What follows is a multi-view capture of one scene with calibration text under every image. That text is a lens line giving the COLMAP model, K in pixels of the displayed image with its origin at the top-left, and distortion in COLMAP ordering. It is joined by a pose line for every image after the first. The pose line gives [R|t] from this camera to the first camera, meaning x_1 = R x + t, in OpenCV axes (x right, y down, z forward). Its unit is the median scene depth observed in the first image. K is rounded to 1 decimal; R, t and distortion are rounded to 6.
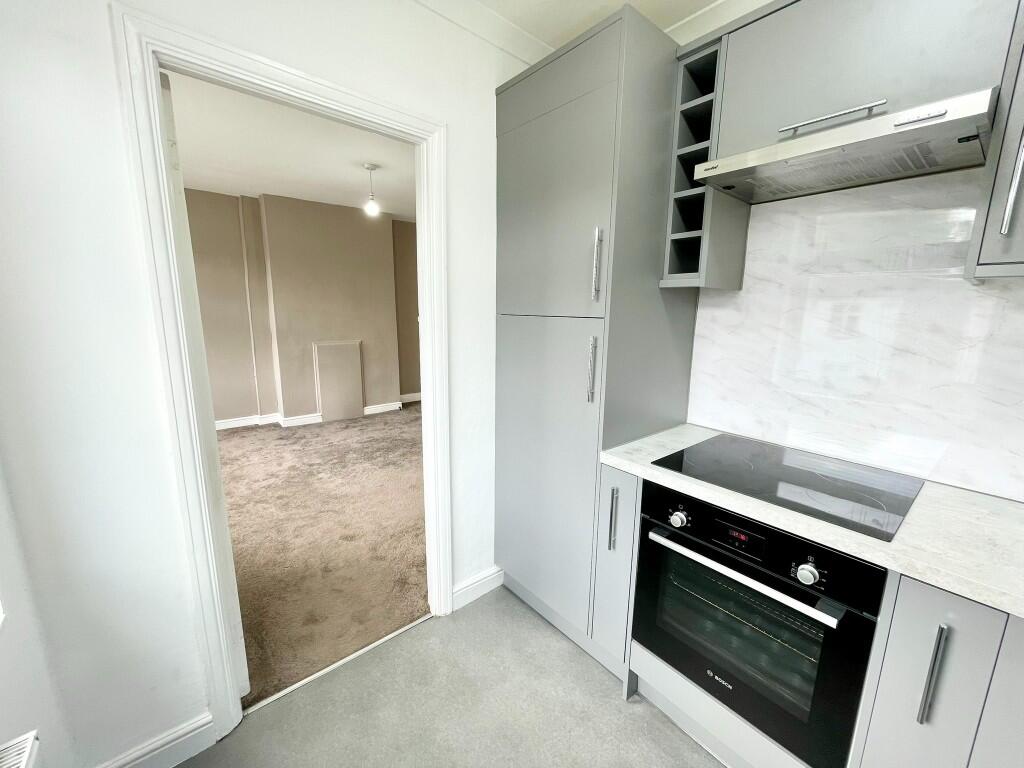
lens RADIAL K [[414.1, 0, 512.9], [0, 414.1, 384.0], [0, 0, 1]] dist [-0.000854, 0.000051]
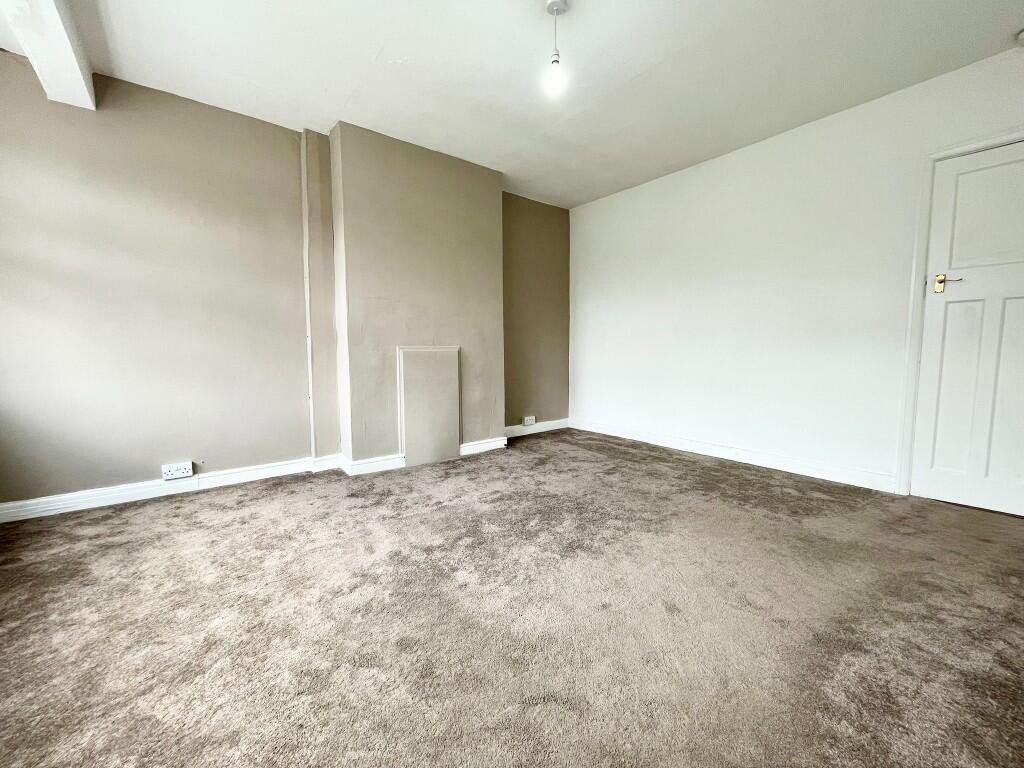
lens RADIAL K [[414.1, 0, 517.1], [0, 414.1, 384.4], [0, 0, 1]] dist [-0.000854, 0.000051]
pose [[0.999639, -0.010988, -0.024519, -0.316978], [0.008503, 0.995025, -0.099262, 0.033069], [0.025488, 0.099018, 0.994759, 0.400077]]
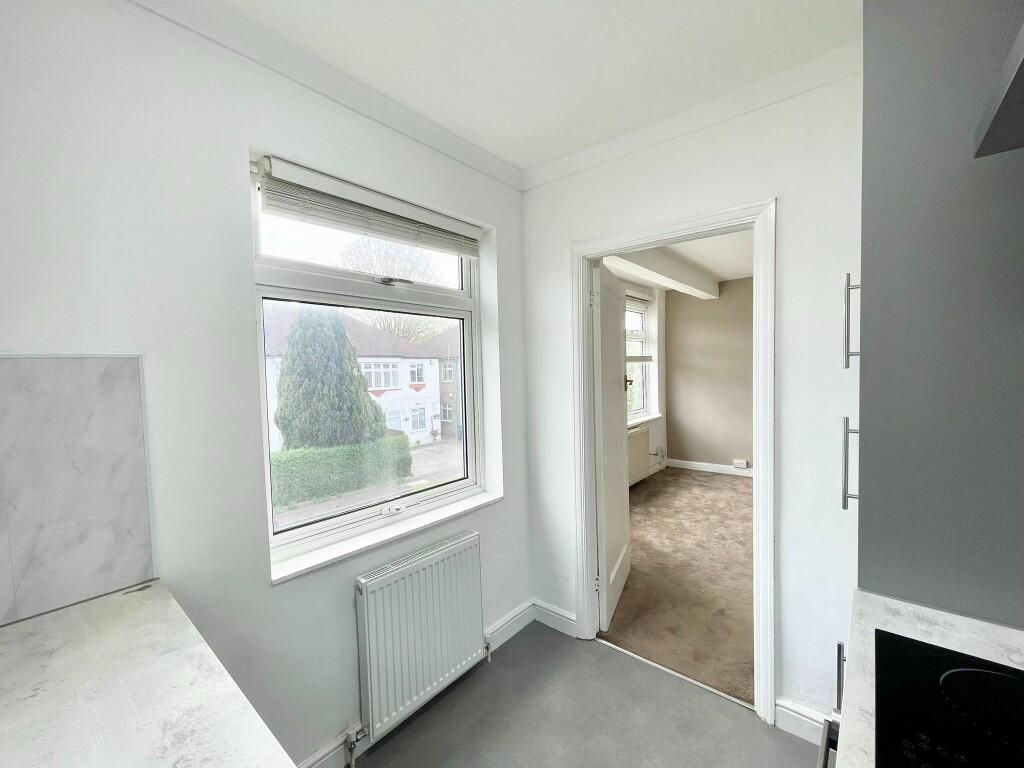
lens RADIAL K [[414.1, 0, 517.6], [0, 414.1, 386.9], [0, 0, 1]] dist [-0.000854, 0.000051]
pose [[0.178433, 0.024249, -0.983653, 0.274117], [-0.154317, 0.988015, -0.003636, -0.026730], [0.971776, 0.152443, 0.180037, 0.104438]]
